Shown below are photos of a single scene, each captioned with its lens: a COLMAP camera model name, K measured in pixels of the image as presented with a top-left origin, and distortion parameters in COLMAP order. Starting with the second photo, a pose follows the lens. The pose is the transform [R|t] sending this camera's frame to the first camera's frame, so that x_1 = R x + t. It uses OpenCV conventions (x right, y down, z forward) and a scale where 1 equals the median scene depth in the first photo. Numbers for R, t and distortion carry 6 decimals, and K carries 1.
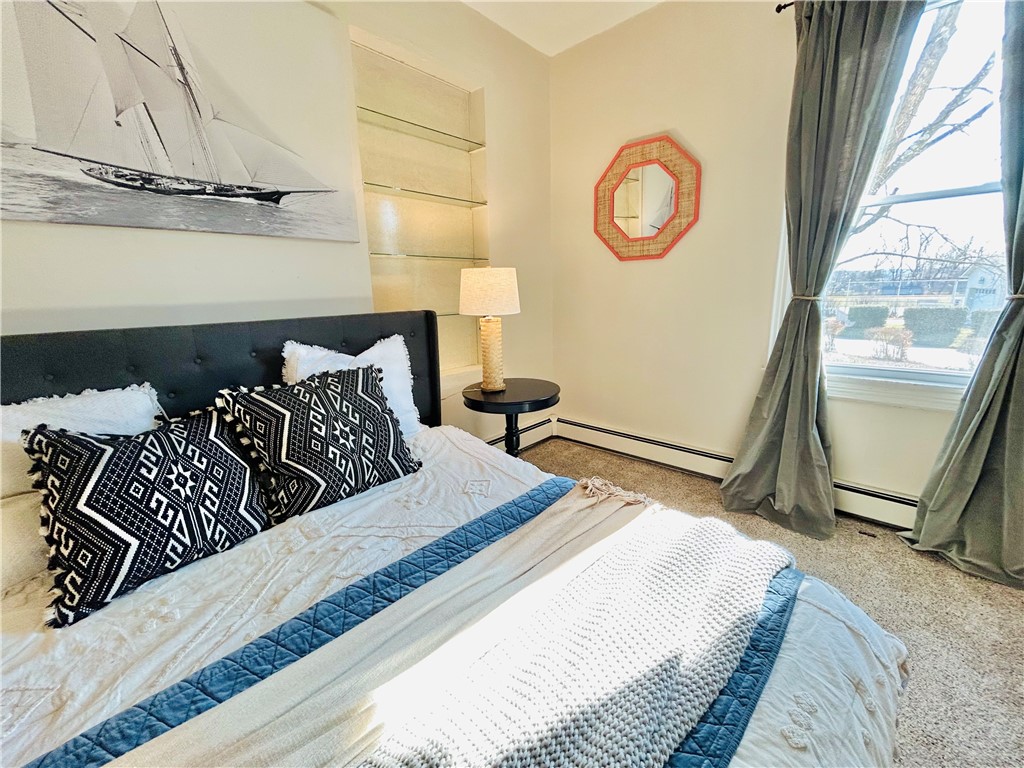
lens RADIAL K [[419.7, 0, 511.9], [0, 419.7, 384.2], [0, 0, 1]] dist [0.001278, 0.000349]
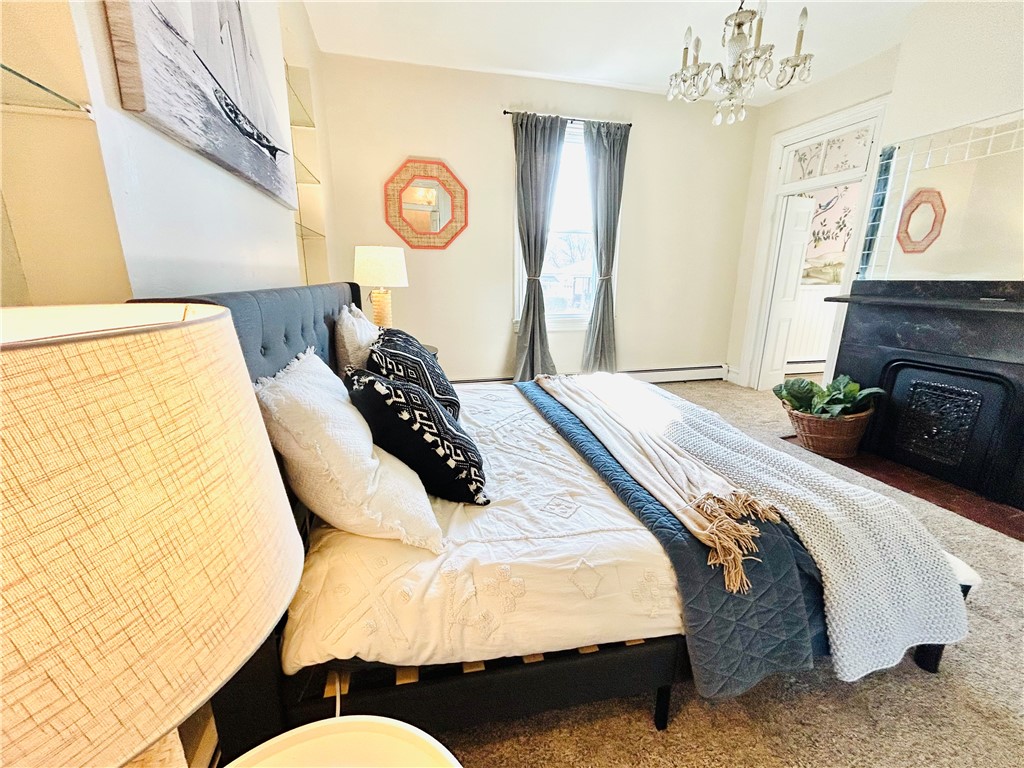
lens RADIAL K [[419.7, 0, 520.5], [0, 419.7, 386.1], [0, 0, 1]] dist [0.001278, 0.000349]
pose [[0.522239, -0.191741, 0.830964, -0.798771], [0.173017, 0.977954, 0.116922, 0.029461], [-0.835064, 0.082709, 0.543901, 0.062498]]
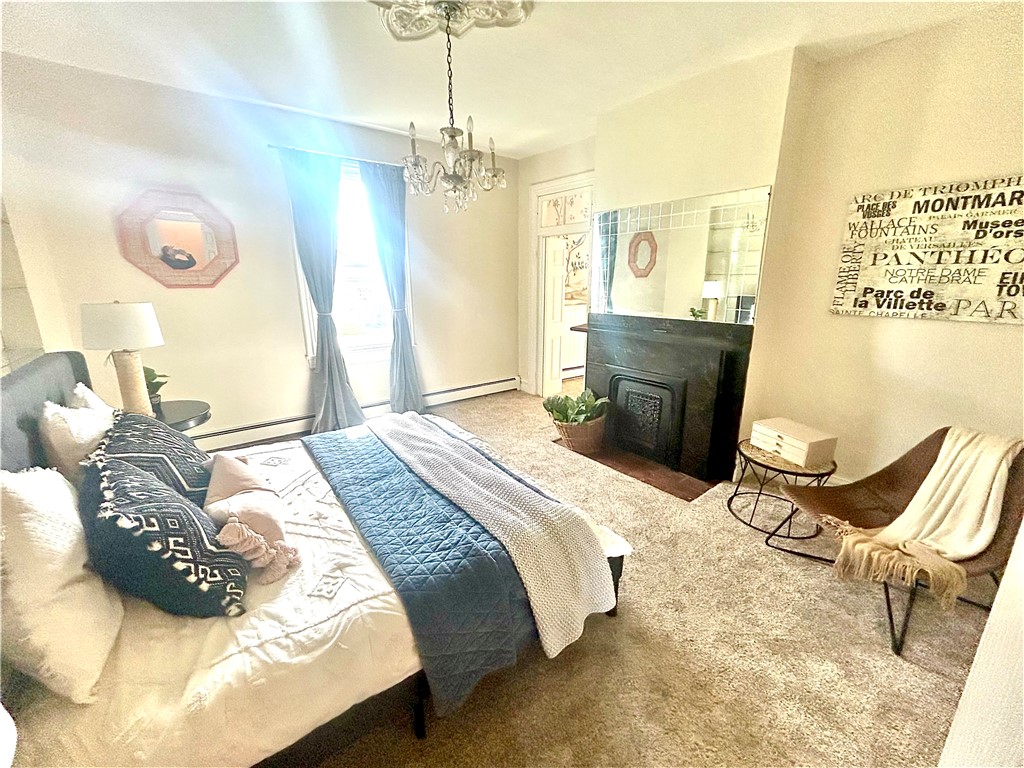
lens RADIAL K [[419.7, 0, 519.3], [0, 419.7, 393.2], [0, 0, 1]] dist [0.001278, 0.000349]
pose [[0.136872, -0.242882, 0.960351, -0.858197], [0.215697, 0.953520, 0.210413, -0.063446], [-0.966820, 0.178346, 0.182899, -0.084078]]
